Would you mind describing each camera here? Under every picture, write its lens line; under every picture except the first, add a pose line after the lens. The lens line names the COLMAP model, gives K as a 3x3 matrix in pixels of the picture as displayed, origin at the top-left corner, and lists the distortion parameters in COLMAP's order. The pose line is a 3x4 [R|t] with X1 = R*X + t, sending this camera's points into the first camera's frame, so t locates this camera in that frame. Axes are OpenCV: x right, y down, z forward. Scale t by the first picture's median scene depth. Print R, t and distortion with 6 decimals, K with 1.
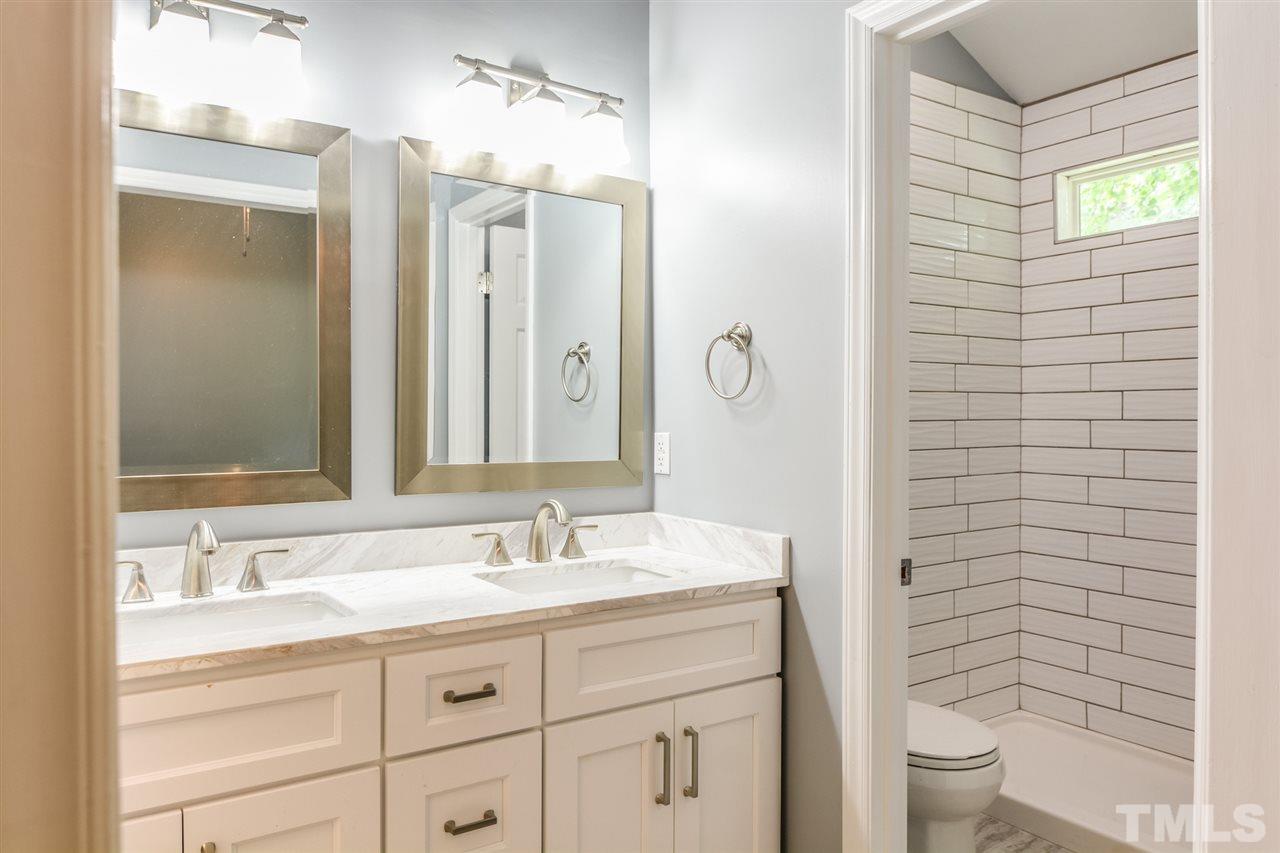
lens RADIAL K [[882.1, 0, 640.0], [0, 882.1, 426.5], [0, 0, 1]] dist [-0.001393, -0.000783]
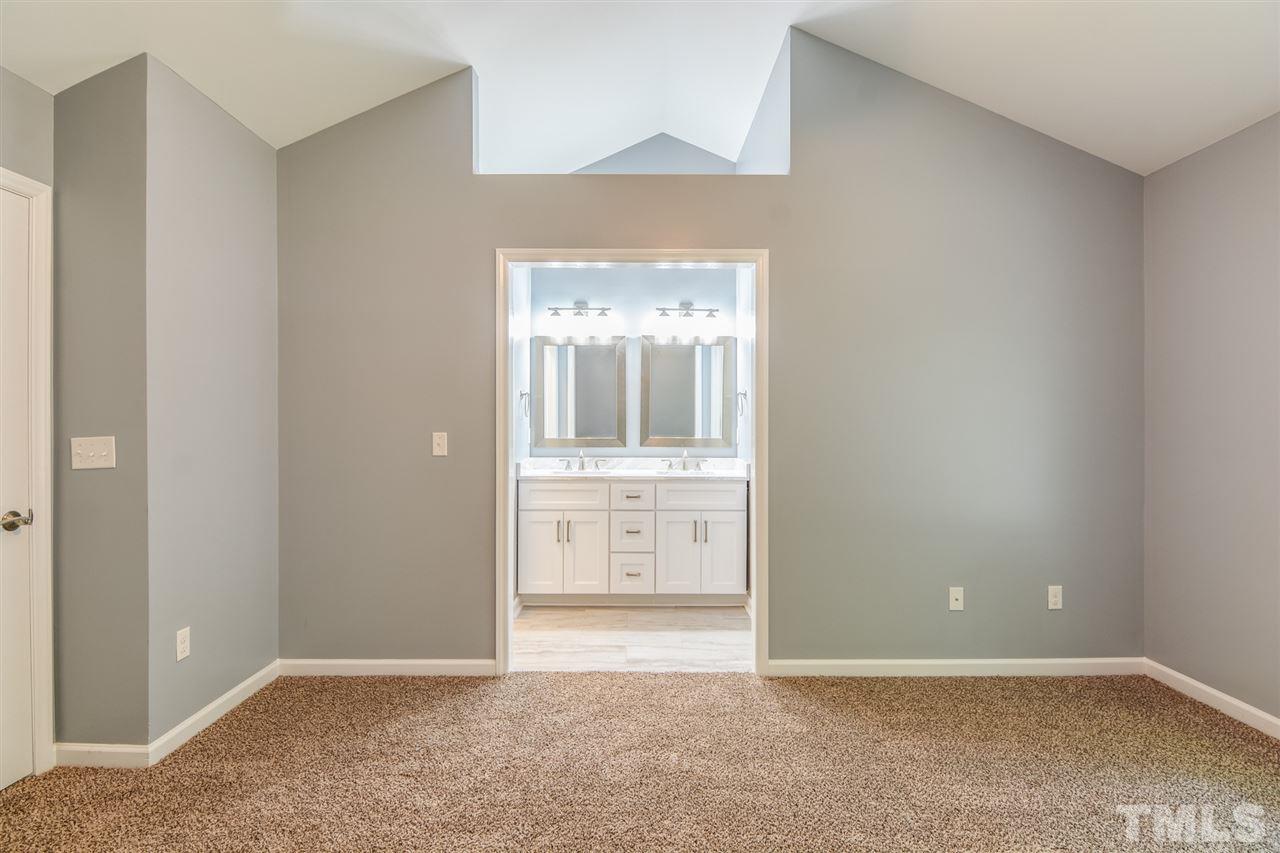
lens RADIAL K [[618.7, 0, 640.0], [0, 618.7, 426.5], [0, 0, 1]] dist [0.002507, -0.012604]
pose [[0.837906, 0.005903, -0.545783, 0.991723], [-0.009088, 0.999954, -0.003136, 0.011888], [0.545739, 0.007588, 0.837921, -0.924597]]
